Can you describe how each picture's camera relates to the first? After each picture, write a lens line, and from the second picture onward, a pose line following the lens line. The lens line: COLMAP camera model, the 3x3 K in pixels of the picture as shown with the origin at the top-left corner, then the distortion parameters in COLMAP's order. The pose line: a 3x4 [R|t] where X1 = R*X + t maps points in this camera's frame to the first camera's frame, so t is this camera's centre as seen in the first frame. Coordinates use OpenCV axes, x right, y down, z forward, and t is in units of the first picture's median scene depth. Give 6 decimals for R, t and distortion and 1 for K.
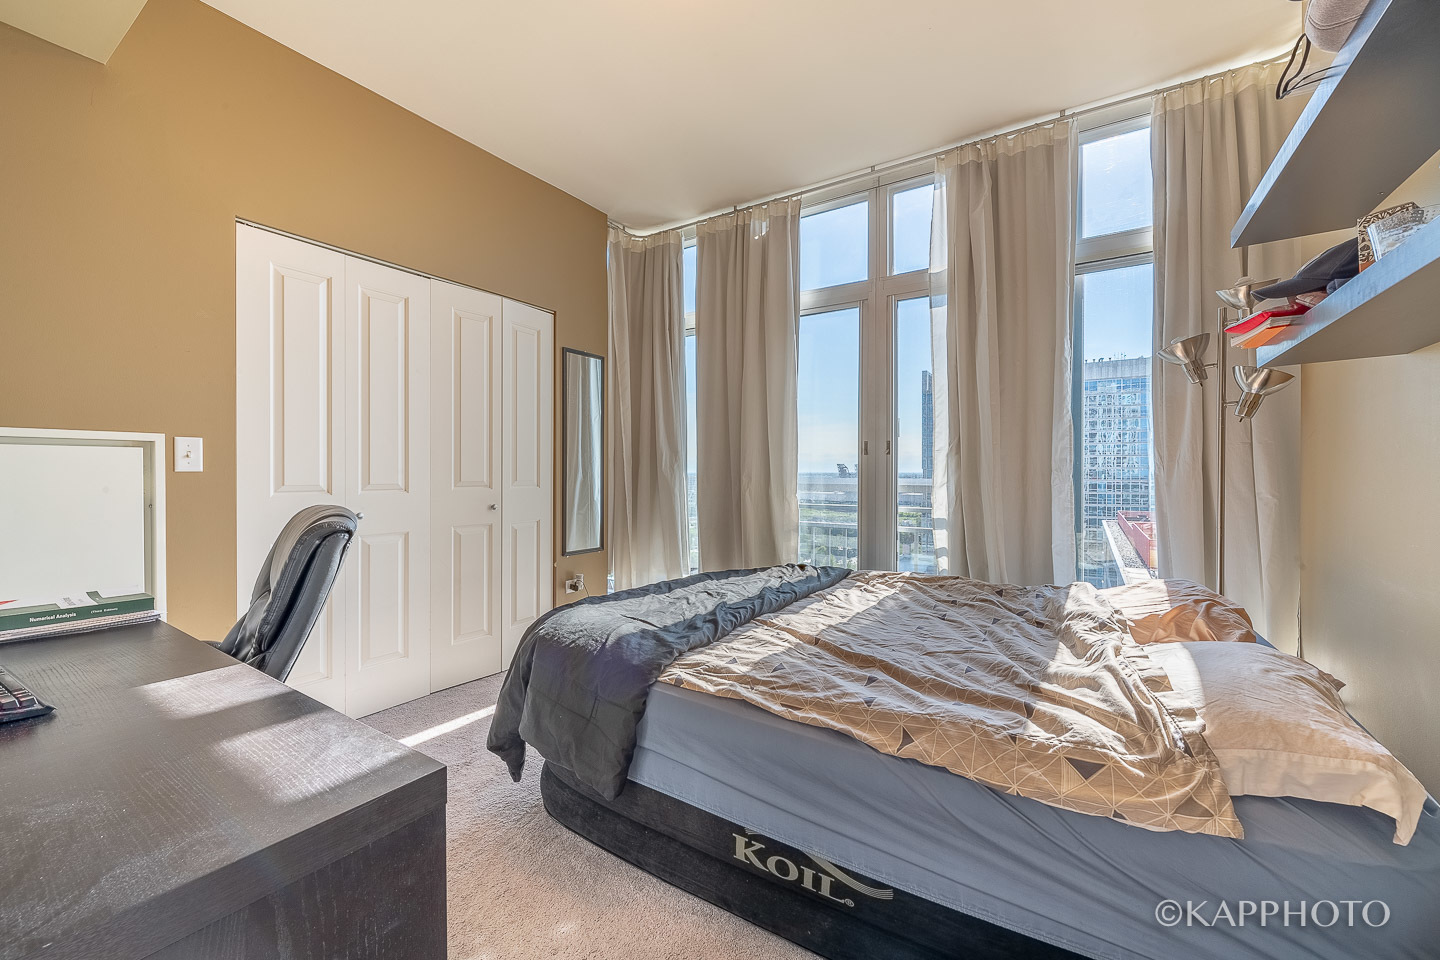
lens RADIAL K [[580.9, 0, 706.3], [0, 580.9, 472.2], [0, 0, 1]] dist [-0.008477, -0.000190]
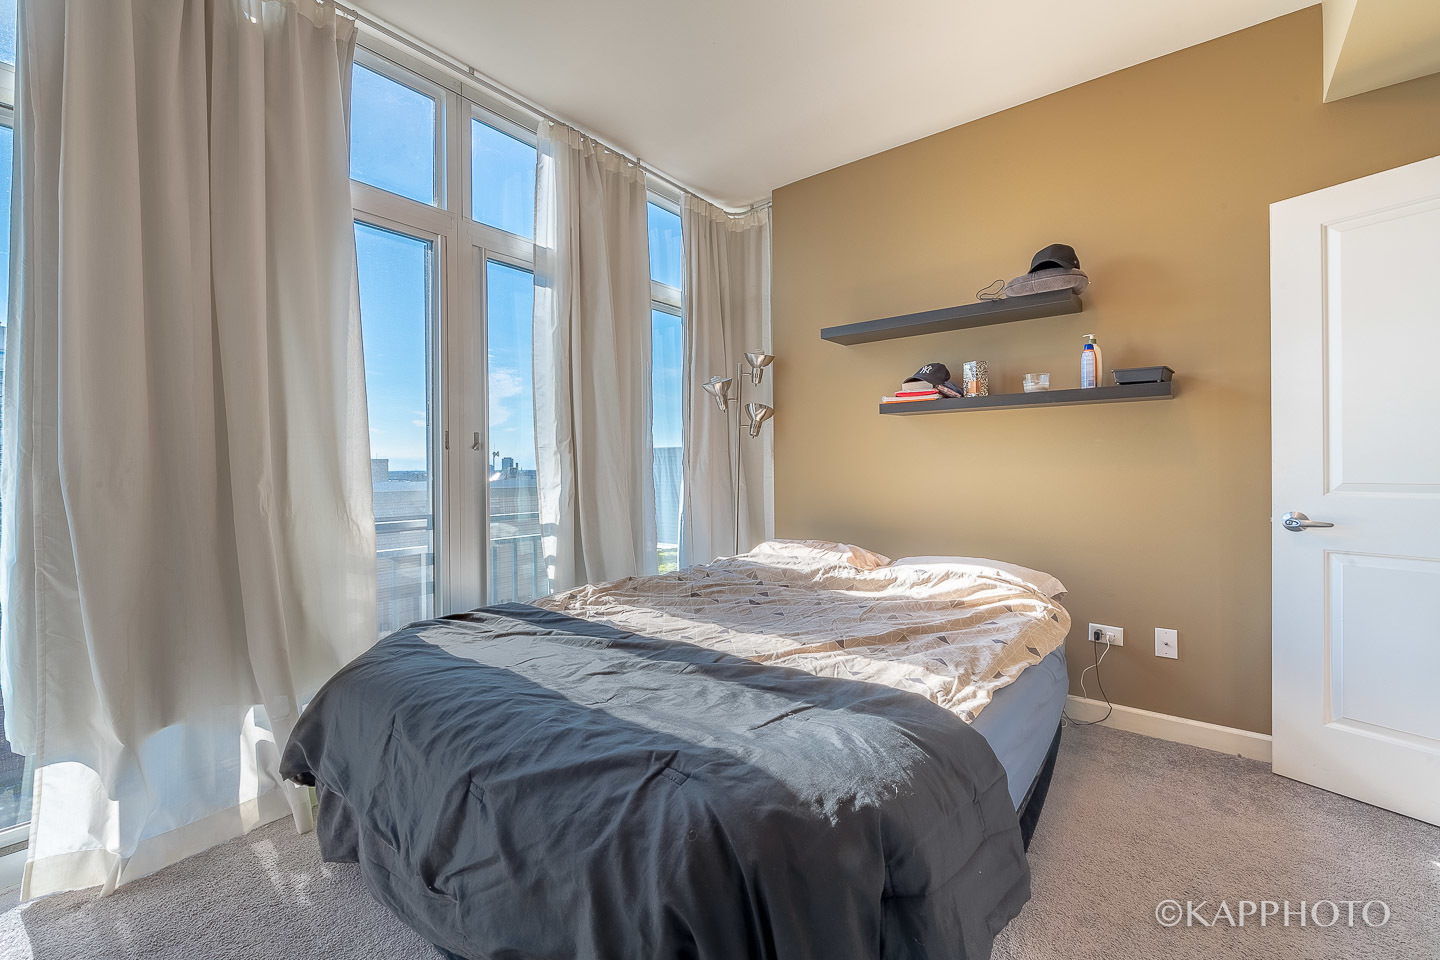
lens RADIAL K [[580.9, 0, 706.3], [0, 580.9, 472.2], [0, 0, 1]] dist [-0.008477, -0.000190]
pose [[0.077450, -0.009577, 0.996950, -0.704696], [0.011594, 0.999895, 0.008704, -0.007249], [-0.996929, 0.010884, 0.077553, 1.014708]]
